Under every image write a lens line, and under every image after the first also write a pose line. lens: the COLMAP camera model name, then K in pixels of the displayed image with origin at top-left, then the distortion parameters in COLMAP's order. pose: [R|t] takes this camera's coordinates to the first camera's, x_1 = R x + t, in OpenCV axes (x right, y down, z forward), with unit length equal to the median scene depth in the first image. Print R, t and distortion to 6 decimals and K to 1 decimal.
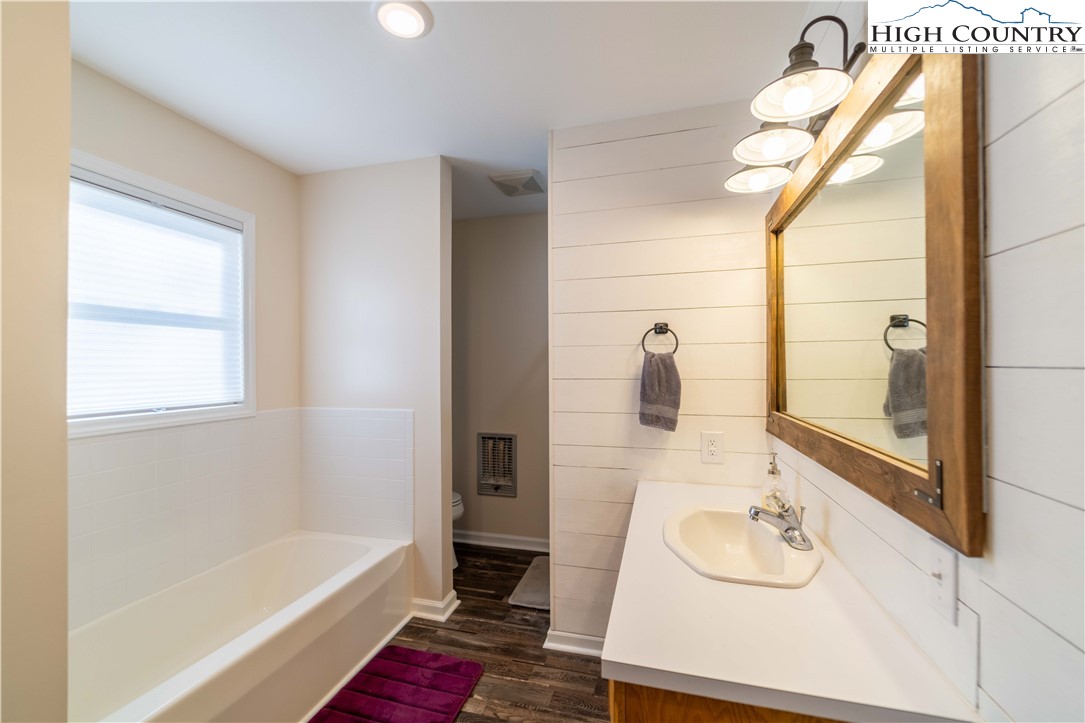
lens RADIAL K [[435.8, 0, 548.0], [0, 435.8, 364.8], [0, 0, 1]] dist [-0.000763, 0.000269]
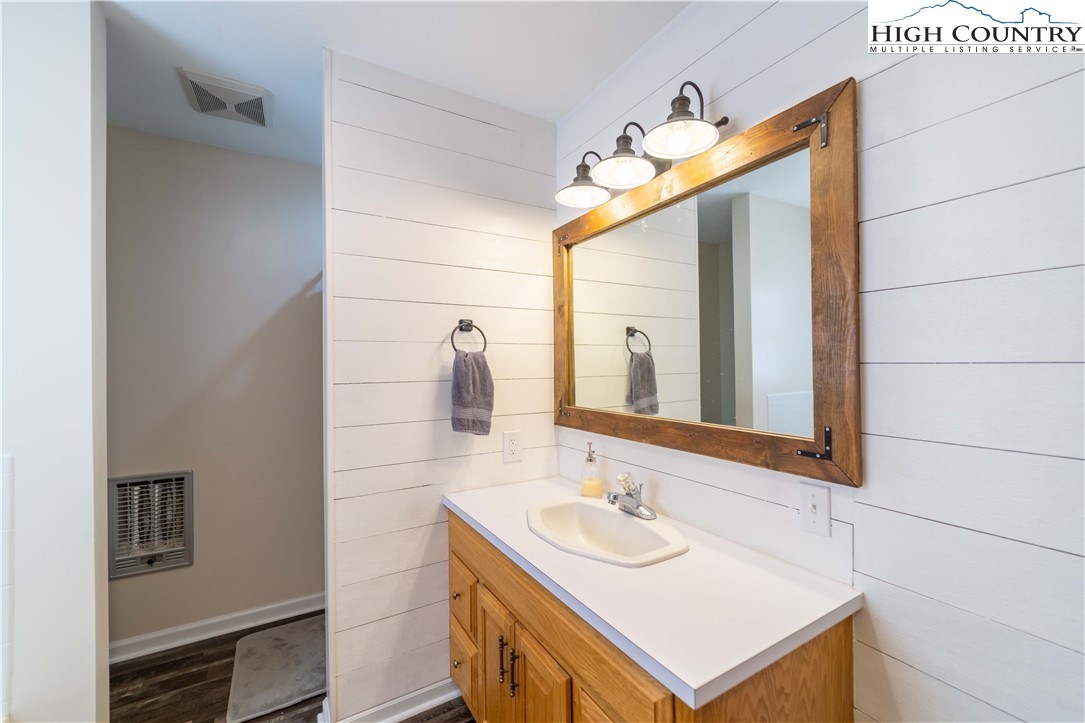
lens RADIAL K [[435.8, 0, 544.9], [0, 435.8, 364.0], [0, 0, 1]] dist [-0.000763, 0.000269]
pose [[0.691100, 0.000867, 0.722759, -0.304232], [0.003521, 0.999983, -0.004565, 0.003182], [-0.722751, 0.005700, 0.691085, 0.246734]]
